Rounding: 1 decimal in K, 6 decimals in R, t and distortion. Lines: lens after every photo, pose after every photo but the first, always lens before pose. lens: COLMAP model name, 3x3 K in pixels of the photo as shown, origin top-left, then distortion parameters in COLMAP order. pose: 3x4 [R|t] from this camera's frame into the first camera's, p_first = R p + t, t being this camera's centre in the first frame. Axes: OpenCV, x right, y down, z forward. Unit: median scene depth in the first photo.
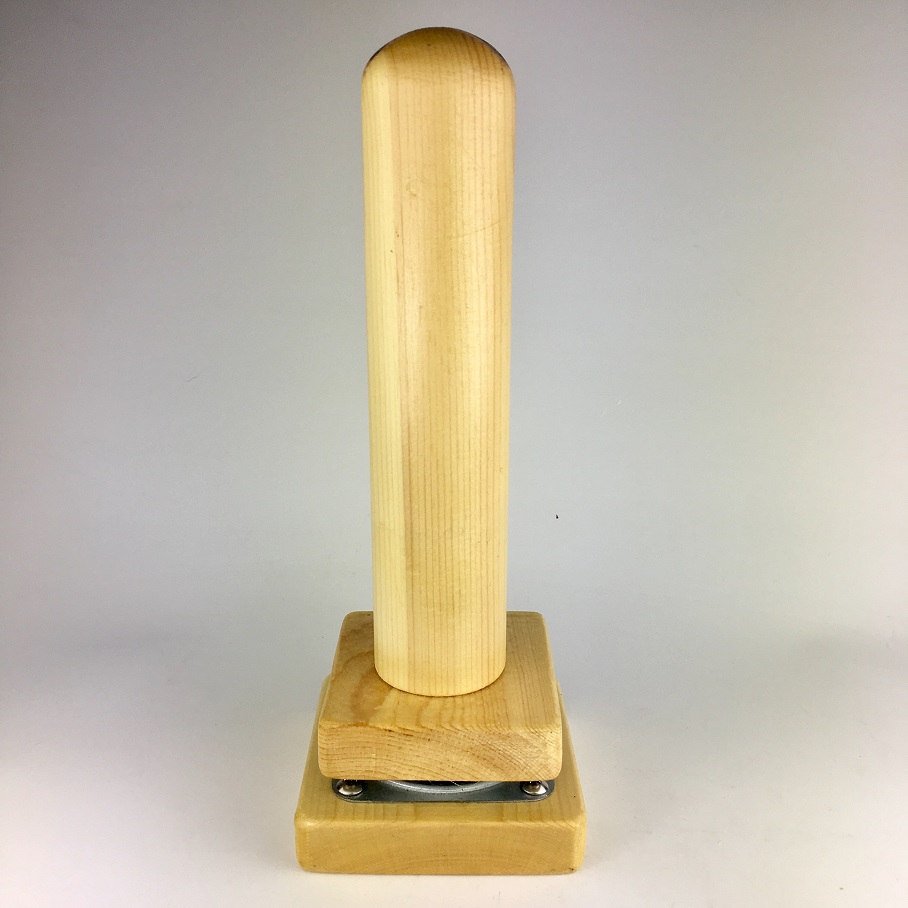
lens RADIAL K [[1042.7, 0, 451.3], [0, 1042.7, 450.0], [0, 0, 1]] dist [0.050540, 0.000000]
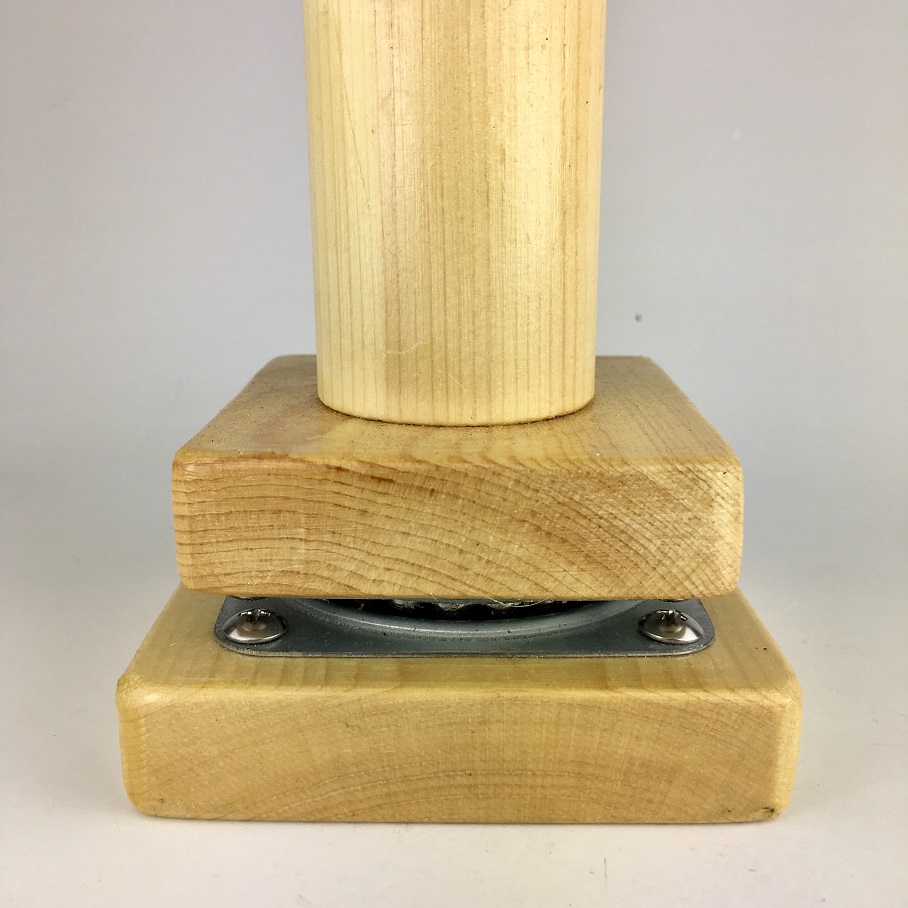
lens RADIAL K [[1042.7, 0, 450.4], [0, 1042.7, 470.2], [0, 0, 1]] dist [0.050540, 0.000000]
pose [[0.999965, -0.003724, -0.007521, -0.010718], [0.003282, 0.998312, -0.057990, 0.289089], [0.007724, 0.057963, 0.998289, 0.574599]]
